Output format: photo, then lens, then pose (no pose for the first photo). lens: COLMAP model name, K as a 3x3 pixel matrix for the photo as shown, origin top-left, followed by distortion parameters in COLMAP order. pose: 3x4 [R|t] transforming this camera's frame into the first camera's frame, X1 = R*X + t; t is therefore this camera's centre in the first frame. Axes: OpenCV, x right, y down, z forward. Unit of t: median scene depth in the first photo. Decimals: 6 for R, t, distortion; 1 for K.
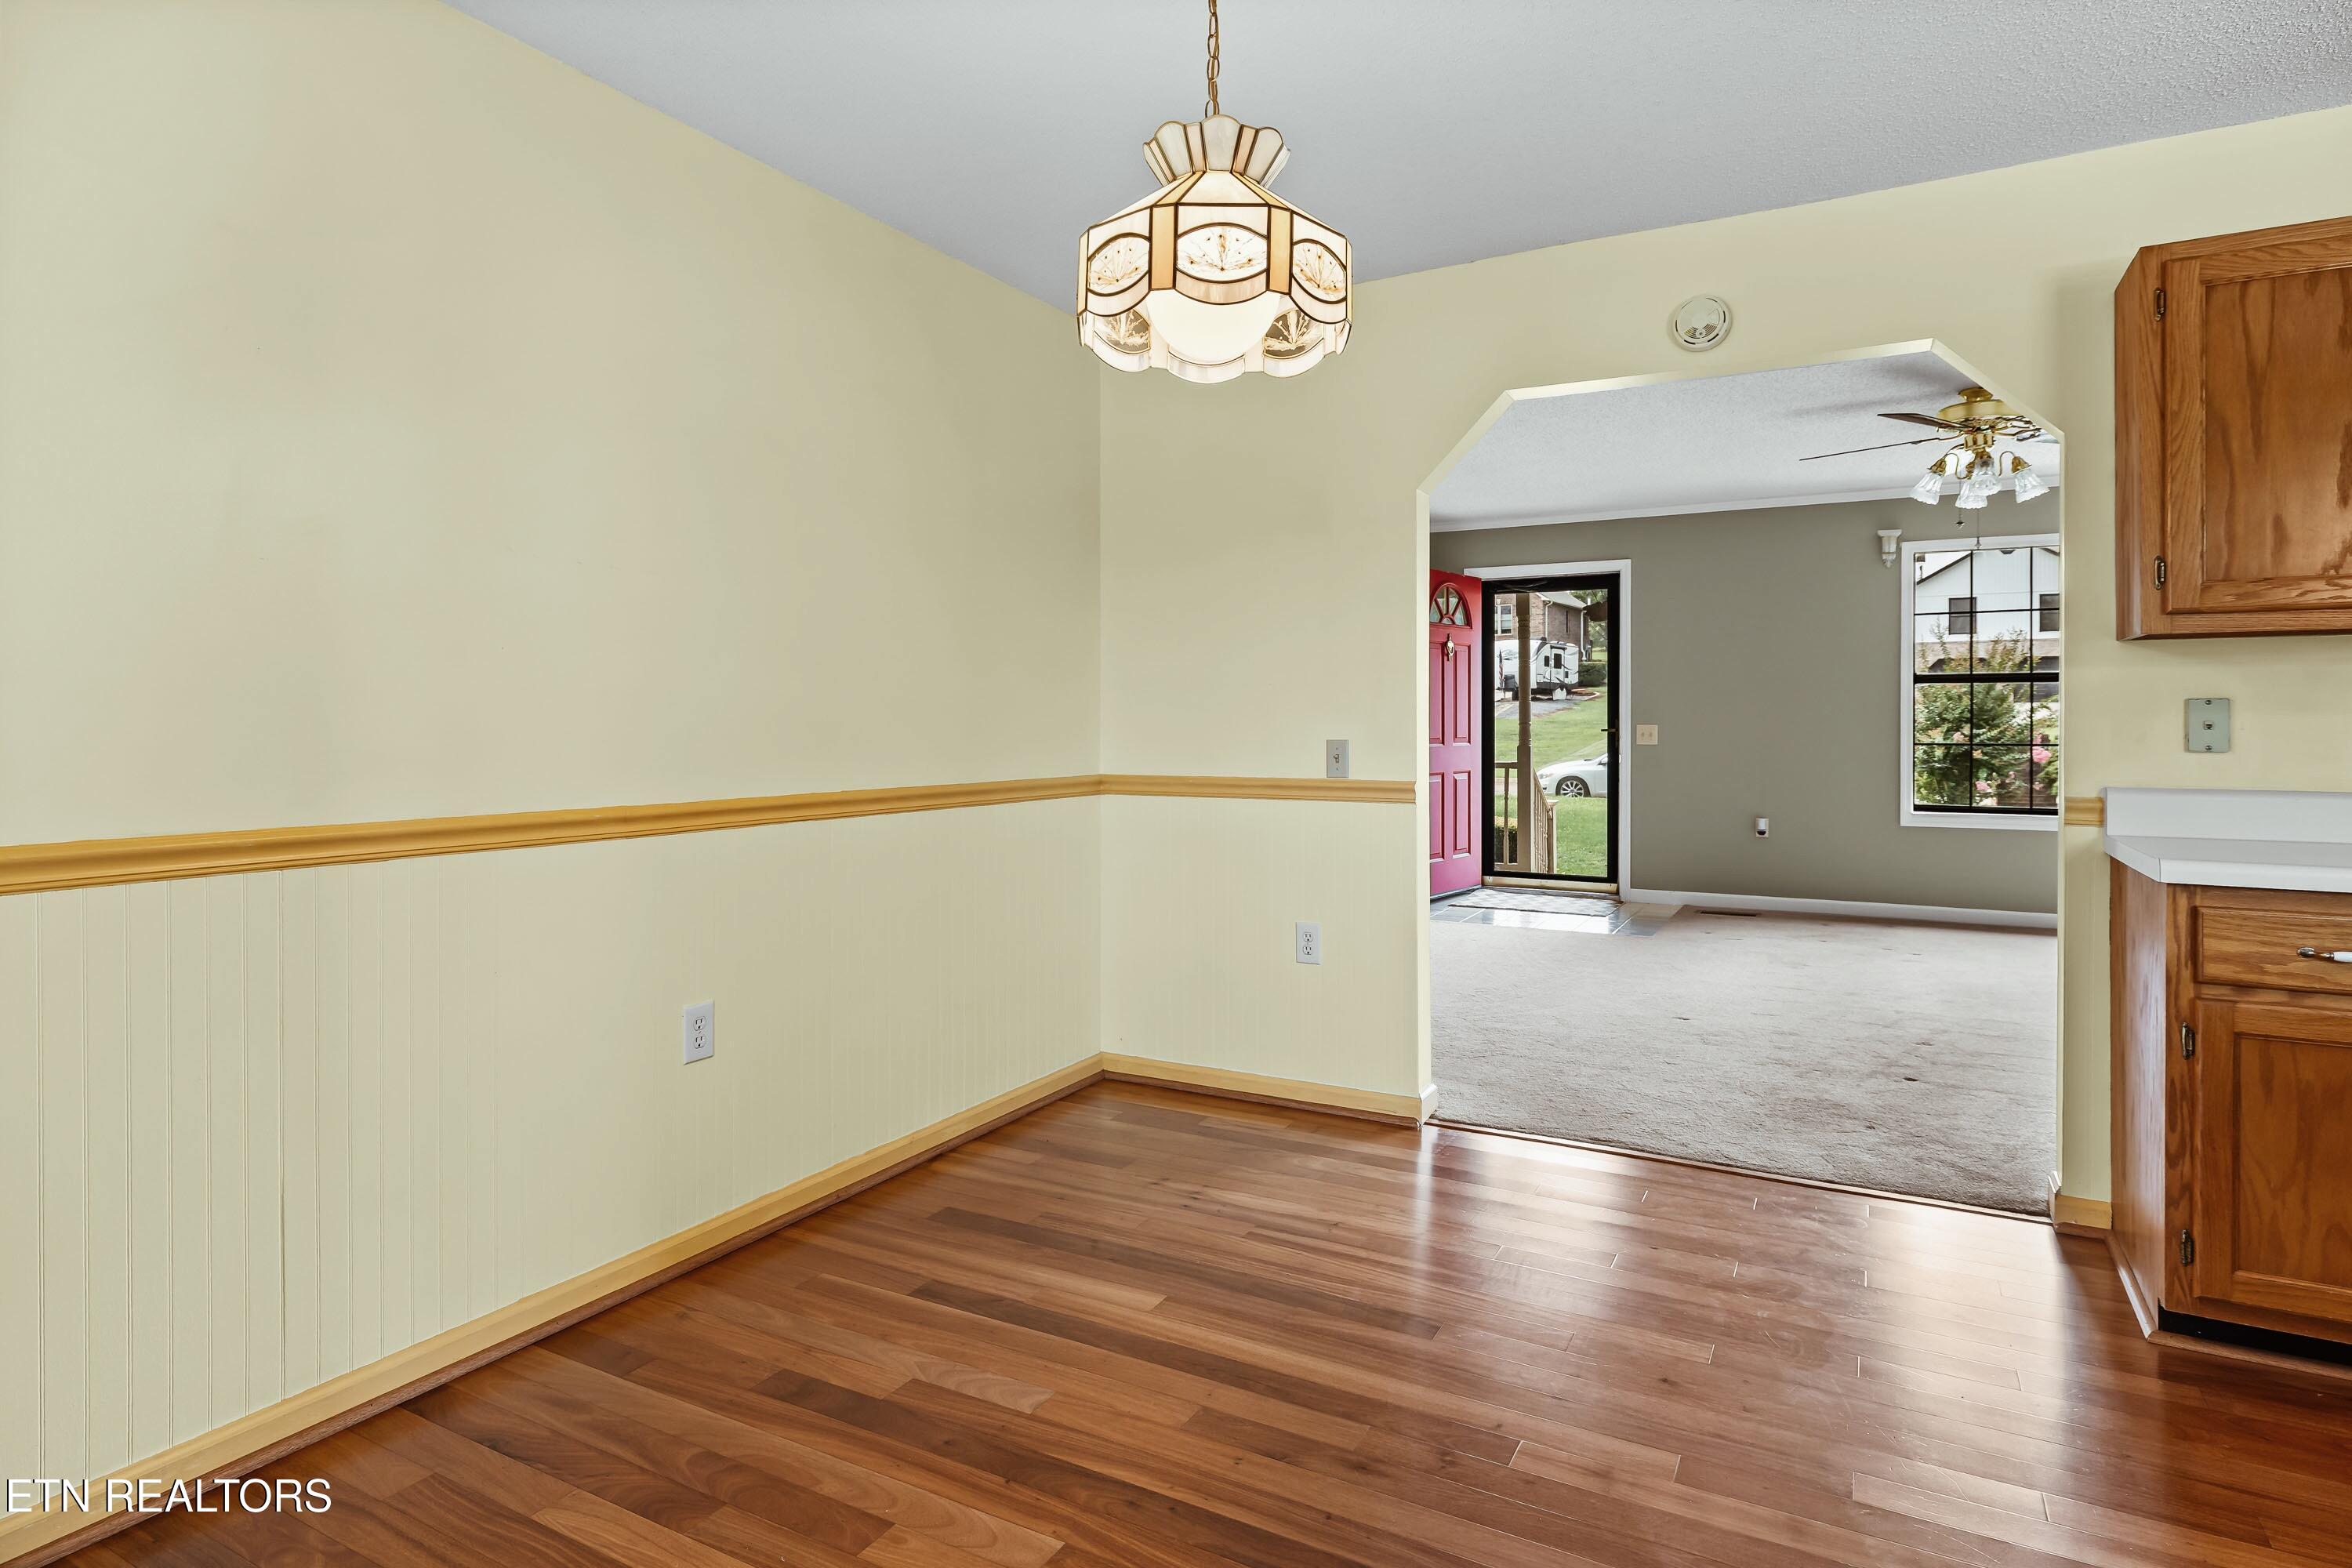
lens RADIAL K [[1257.4, 0, 1173.6], [0, 1257.4, 730.5], [0, 0, 1]] dist [-0.001702, -0.000813]
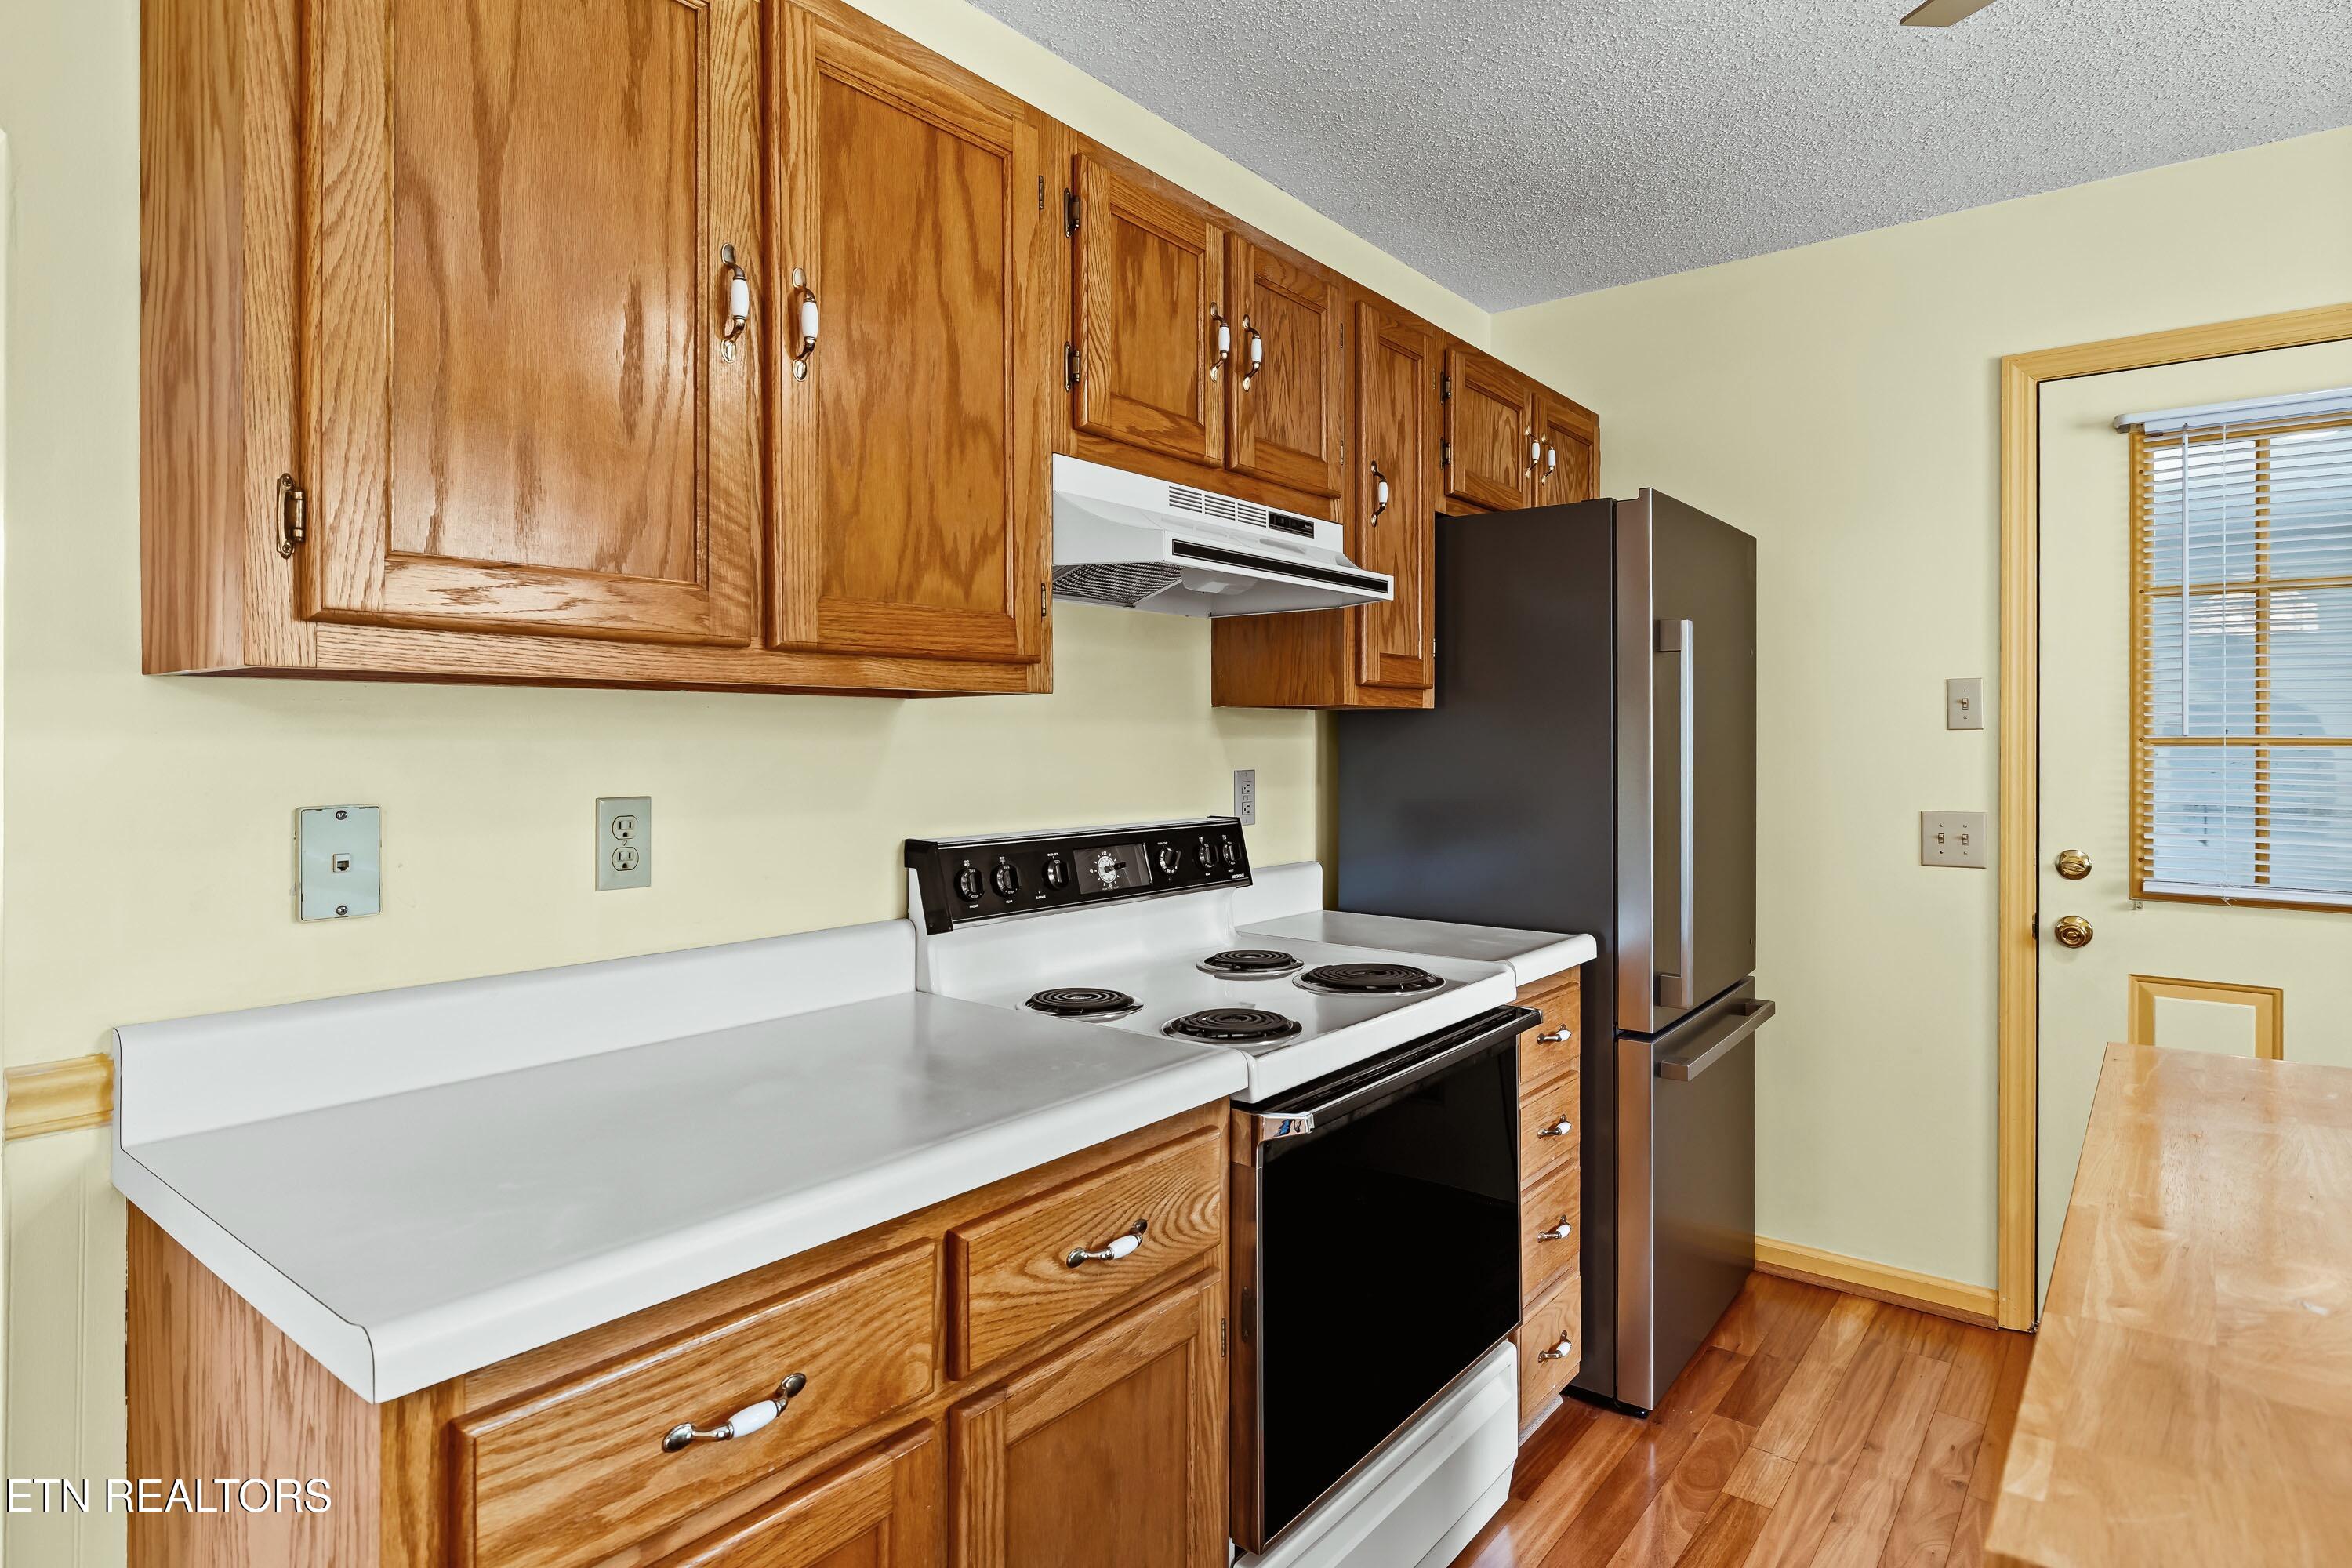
lens RADIAL K [[1257.4, 0, 1173.6], [0, 1257.4, 730.5], [0, 0, 1]] dist [-0.001702, -0.000813]
pose [[0.165978, 0.011031, 0.986068, 0.440999], [0.009040, 0.999878, -0.012707, -0.049438], [-0.986088, 0.011023, 0.165858, 0.661921]]
